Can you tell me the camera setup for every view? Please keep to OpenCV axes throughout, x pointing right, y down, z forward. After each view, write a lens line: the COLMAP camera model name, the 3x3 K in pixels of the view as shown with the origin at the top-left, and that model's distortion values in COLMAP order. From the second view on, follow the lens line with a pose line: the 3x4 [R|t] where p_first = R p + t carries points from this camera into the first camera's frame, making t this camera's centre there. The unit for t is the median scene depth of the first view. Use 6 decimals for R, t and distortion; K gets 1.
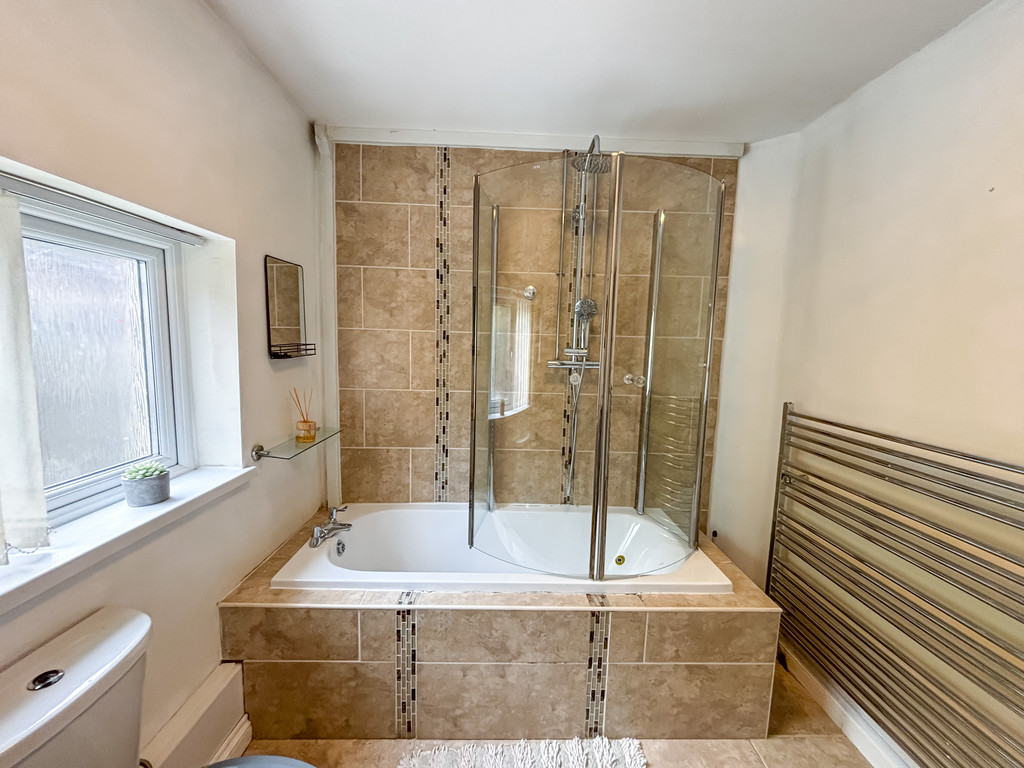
lens RADIAL K [[413.1, 0, 512.0], [0, 413.1, 384.0], [0, 0, 1]] dist [0.000349, 0.000568]
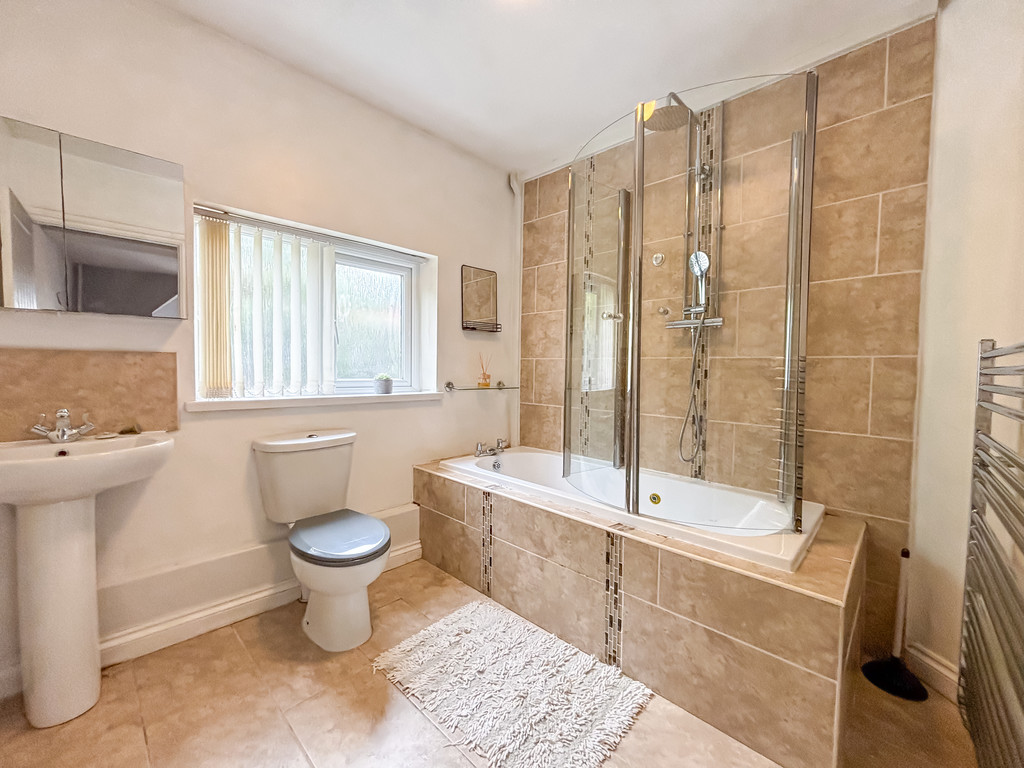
lens RADIAL K [[411.4, 0, 512.0], [0, 411.4, 384.0], [0, 0, 1]] dist [0.031005, -0.024115]
pose [[0.704886, 0.012058, -0.709218, 0.739379], [-0.074698, 0.995558, -0.057315, 0.246470], [0.705377, 0.093377, 0.702655, 0.052527]]
